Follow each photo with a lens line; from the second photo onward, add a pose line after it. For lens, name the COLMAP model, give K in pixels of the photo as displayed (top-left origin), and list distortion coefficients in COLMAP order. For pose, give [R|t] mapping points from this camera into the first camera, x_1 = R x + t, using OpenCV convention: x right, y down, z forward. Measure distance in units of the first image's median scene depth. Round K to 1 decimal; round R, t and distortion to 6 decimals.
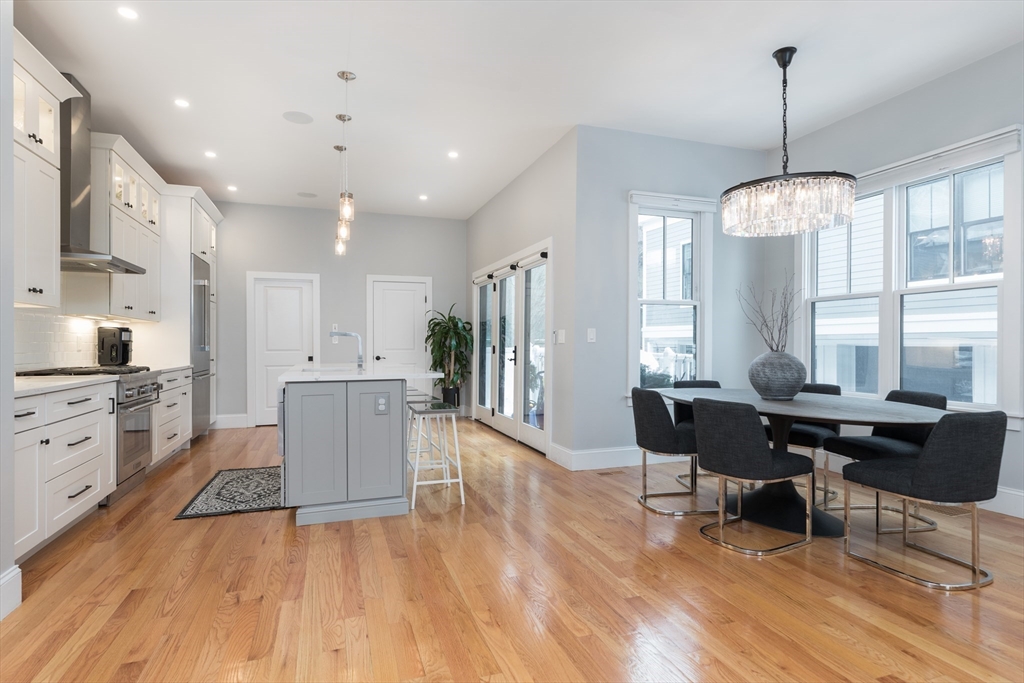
lens RADIAL K [[540.3, 0, 512.0], [0, 540.3, 341.5], [0, 0, 1]] dist [0.002909, -0.000138]
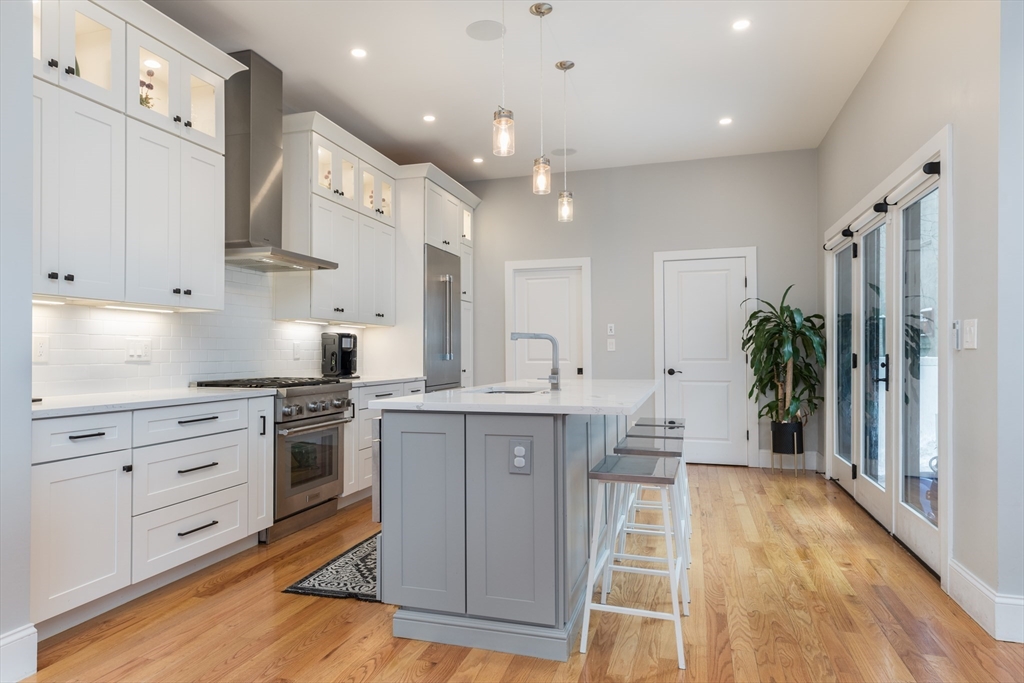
lens RADIAL K [[649.6, 0, 469.9], [0, 649.6, 342.5], [0, 0, 1]] dist [0.012085, 0.000831]
pose [[0.785023, -0.010073, -0.619385, 0.091935], [0.004347, 0.999933, -0.010752, 0.001579], [0.619451, 0.005749, 0.785014, 0.269727]]
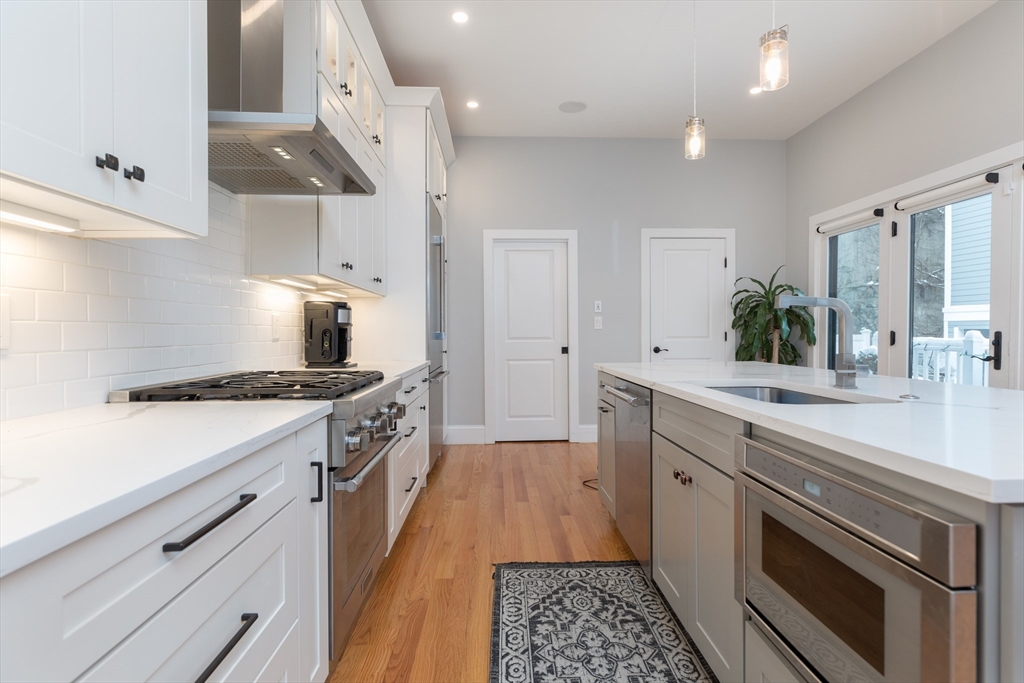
lens RADIAL K [[520.0, 0, 516.4], [0, 520.0, 334.1], [0, 0, 1]] dist [0.000312, -0.000130]
pose [[0.957221, -0.000618, -0.289358, -0.324753], [0.003708, 0.999942, 0.010132, 0.004692], [0.289335, -0.010771, 0.957167, 0.450644]]
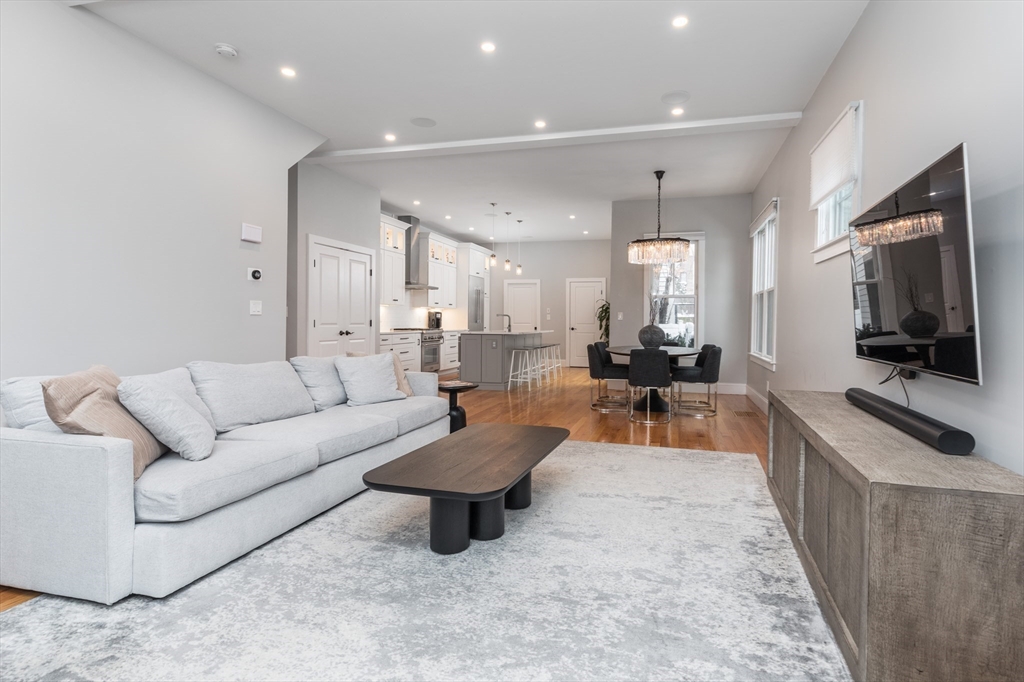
lens RADIAL K [[521.5, 0, 526.8], [0, 521.5, 326.4], [0, 0, 1]] dist [0.001037, 0.000102]
pose [[0.819450, 0.017237, -0.572891, 0.771346], [-0.008928, 0.999810, 0.017312, -0.004822], [0.573081, -0.009072, 0.819449, -0.527849]]
